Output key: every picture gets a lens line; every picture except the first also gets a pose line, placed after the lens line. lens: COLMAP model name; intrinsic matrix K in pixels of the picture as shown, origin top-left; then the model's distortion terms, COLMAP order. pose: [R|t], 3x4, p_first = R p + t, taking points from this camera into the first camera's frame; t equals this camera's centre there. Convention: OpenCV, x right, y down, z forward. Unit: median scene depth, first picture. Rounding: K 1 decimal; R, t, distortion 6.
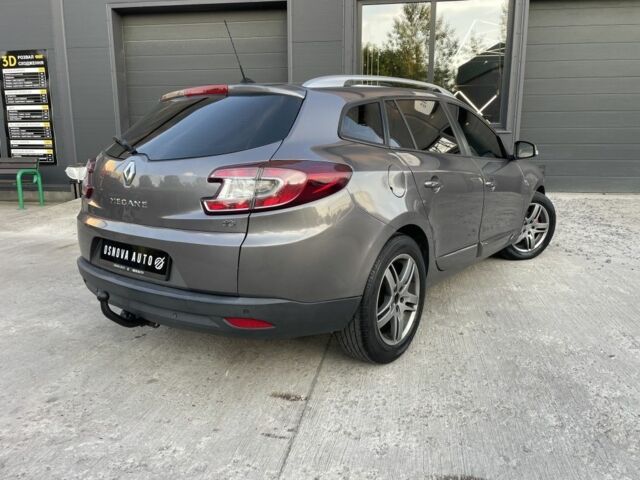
lens RADIAL K [[487.2, 0, 321.3], [0, 487.2, 229.4], [0, 0, 1]] dist [0.062027, -0.080131]
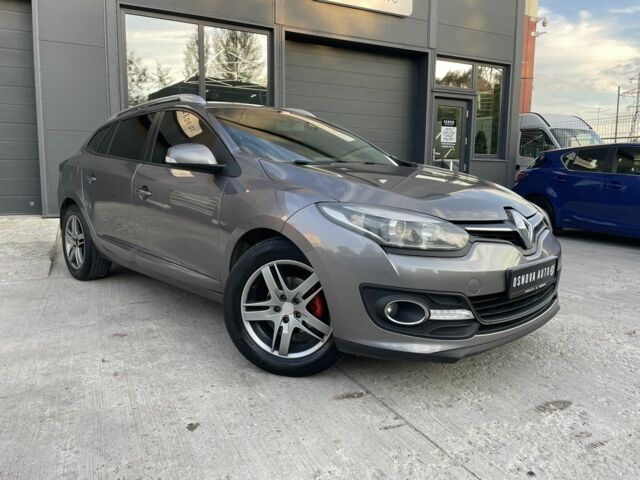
lens RADIAL K [[487.2, 0, 325.6], [0, 487.2, 231.0], [0, 0, 1]] dist [0.062027, -0.080131]
pose [[0.802698, -0.059406, 0.593419, -0.192493], [0.093395, 0.995271, -0.026698, 0.011082], [-0.589027, 0.076852, 0.804451, 0.064858]]
